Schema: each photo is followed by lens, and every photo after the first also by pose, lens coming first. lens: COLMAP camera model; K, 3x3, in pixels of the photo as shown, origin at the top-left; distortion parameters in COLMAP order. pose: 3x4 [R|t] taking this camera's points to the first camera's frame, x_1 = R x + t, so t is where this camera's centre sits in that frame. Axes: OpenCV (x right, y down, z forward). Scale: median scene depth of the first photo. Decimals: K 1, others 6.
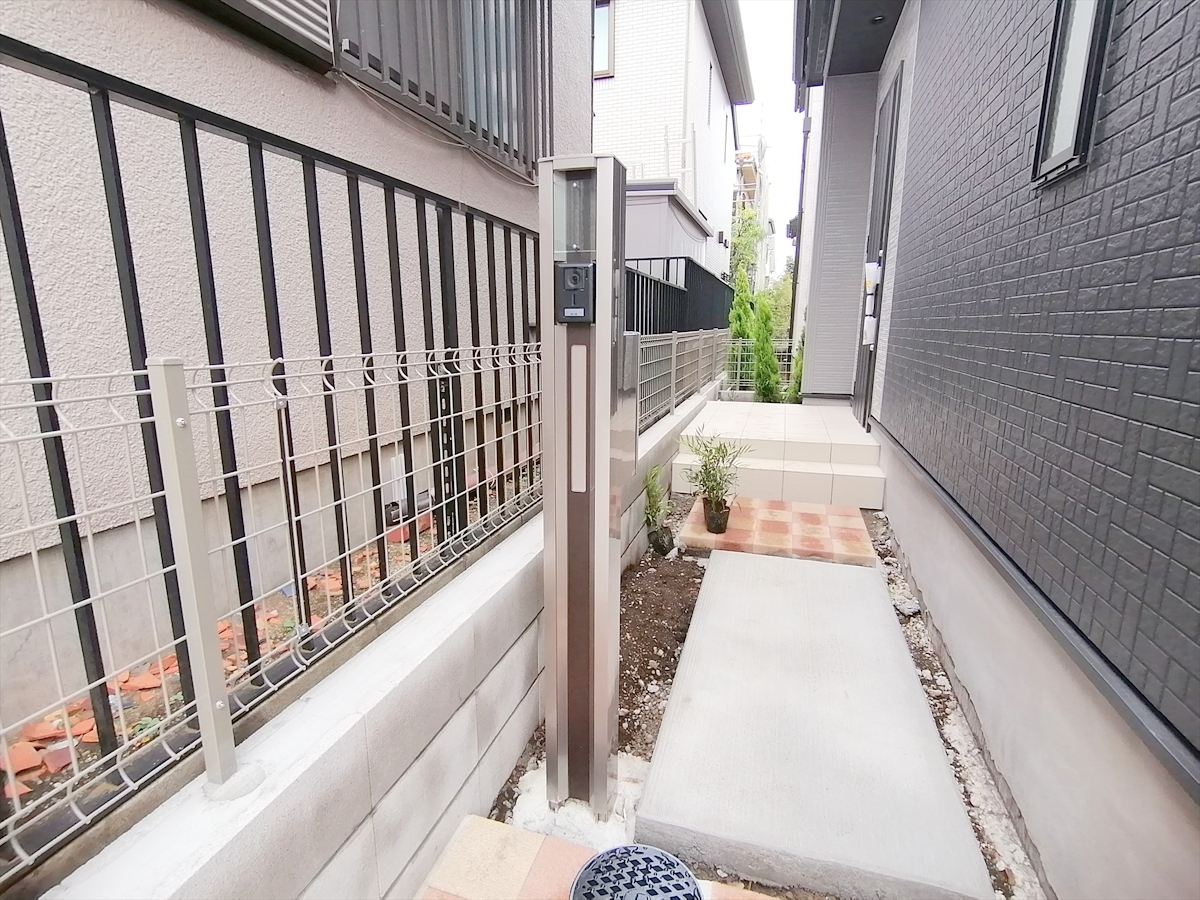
lens RADIAL K [[595.6, 0, 590.5], [0, 595.6, 456.0], [0, 0, 1]] dist [-0.001384, -0.000270]
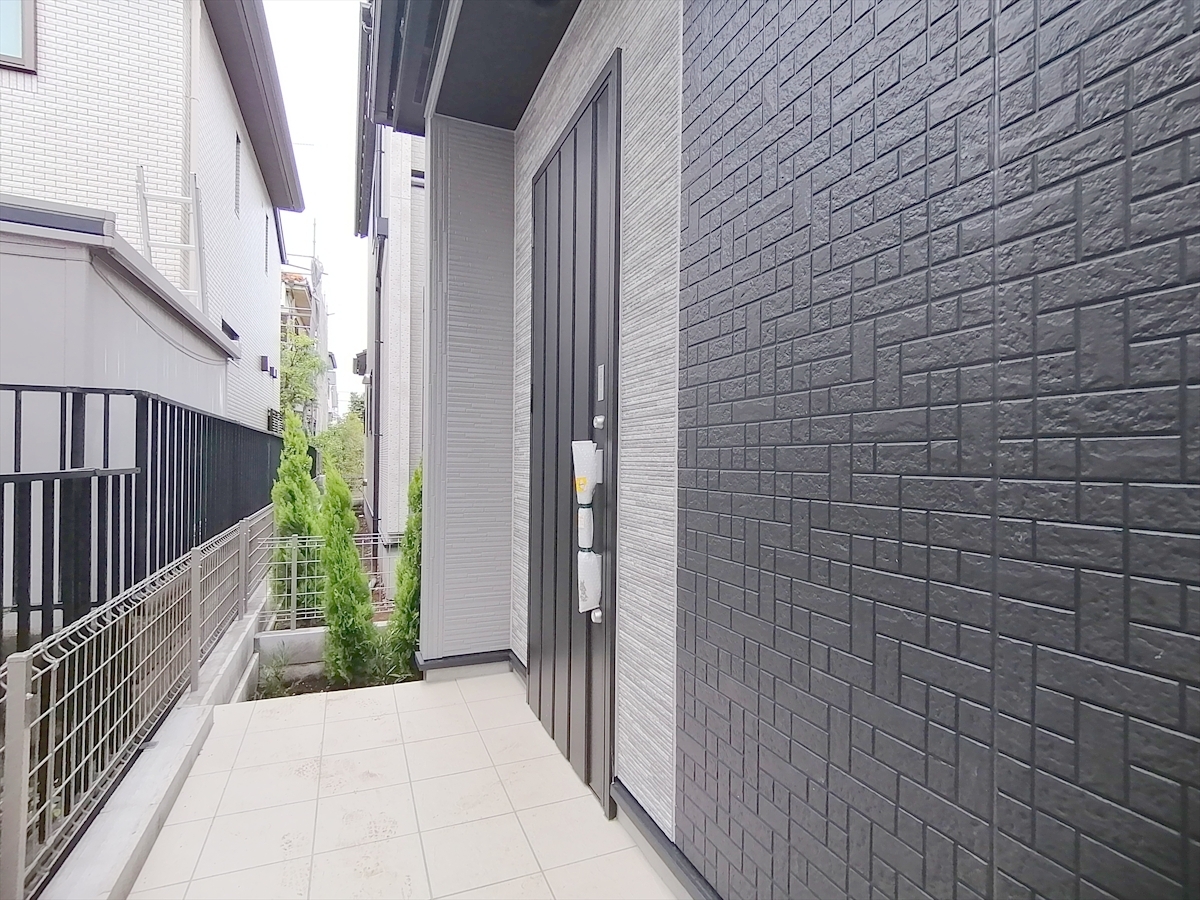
lens RADIAL K [[595.6, 0, 590.5], [0, 595.6, 456.0], [0, 0, 1]] dist [-0.001384, -0.000270]
pose [[0.768197, 0.011859, 0.640104, 0.101358], [0.127267, 0.977046, -0.170836, -0.133296], [-0.627437, 0.212700, 0.749054, 0.372660]]
